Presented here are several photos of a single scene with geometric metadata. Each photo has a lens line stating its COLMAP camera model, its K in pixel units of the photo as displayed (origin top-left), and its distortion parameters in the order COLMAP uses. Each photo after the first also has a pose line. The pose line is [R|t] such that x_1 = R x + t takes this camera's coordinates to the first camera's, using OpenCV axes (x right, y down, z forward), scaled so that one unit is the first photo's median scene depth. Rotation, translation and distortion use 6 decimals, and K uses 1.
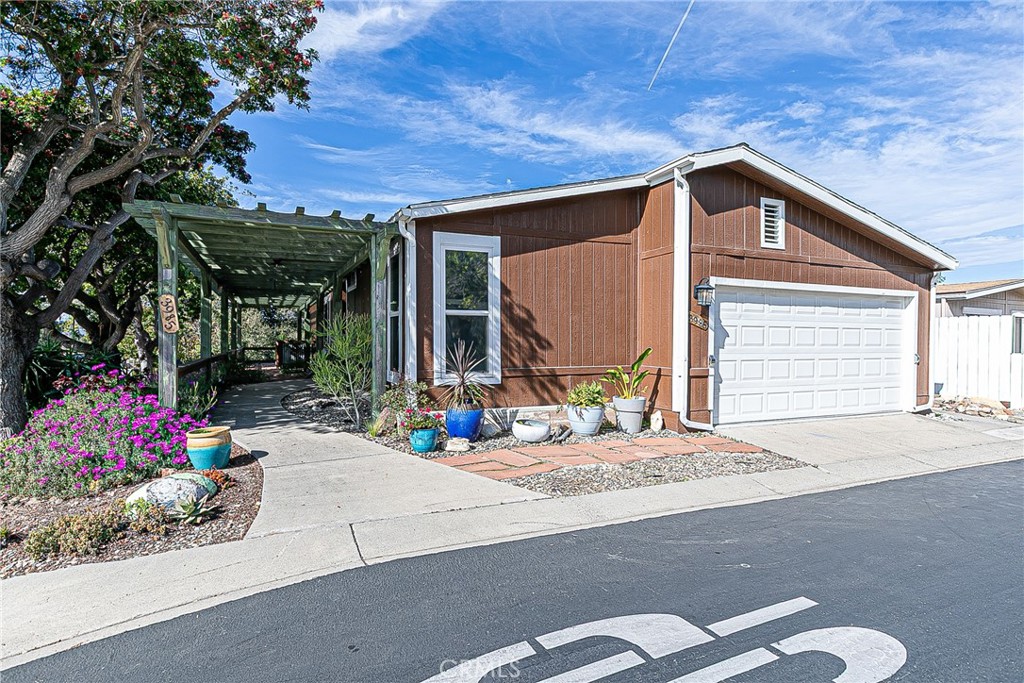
lens RADIAL K [[550.9, 0, 520.1], [0, 550.9, 341.3], [0, 0, 1]] dist [0.006640, 0.000439]
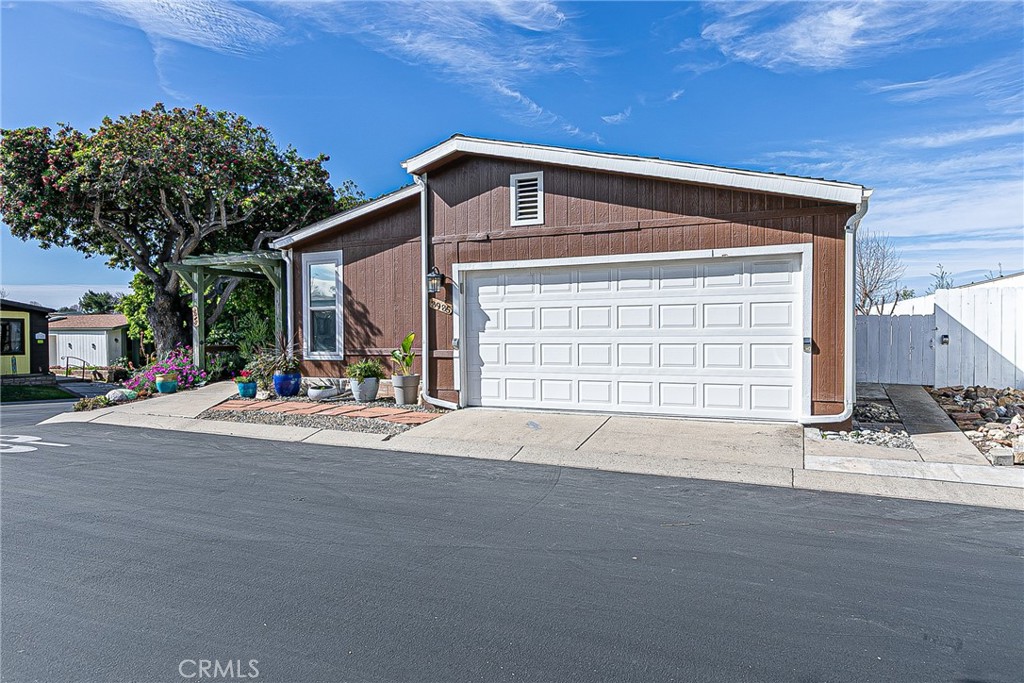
lens RADIAL K [[688.4, 0, 513.3], [0, 688.4, 350.4], [0, 0, 1]] dist [0.007422, 0.002351]
pose [[0.624263, 0.002414, -0.781210, 1.457863], [0.001481, 0.999990, 0.004274, 0.043052], [0.781213, -0.003825, 0.624253, 0.264742]]
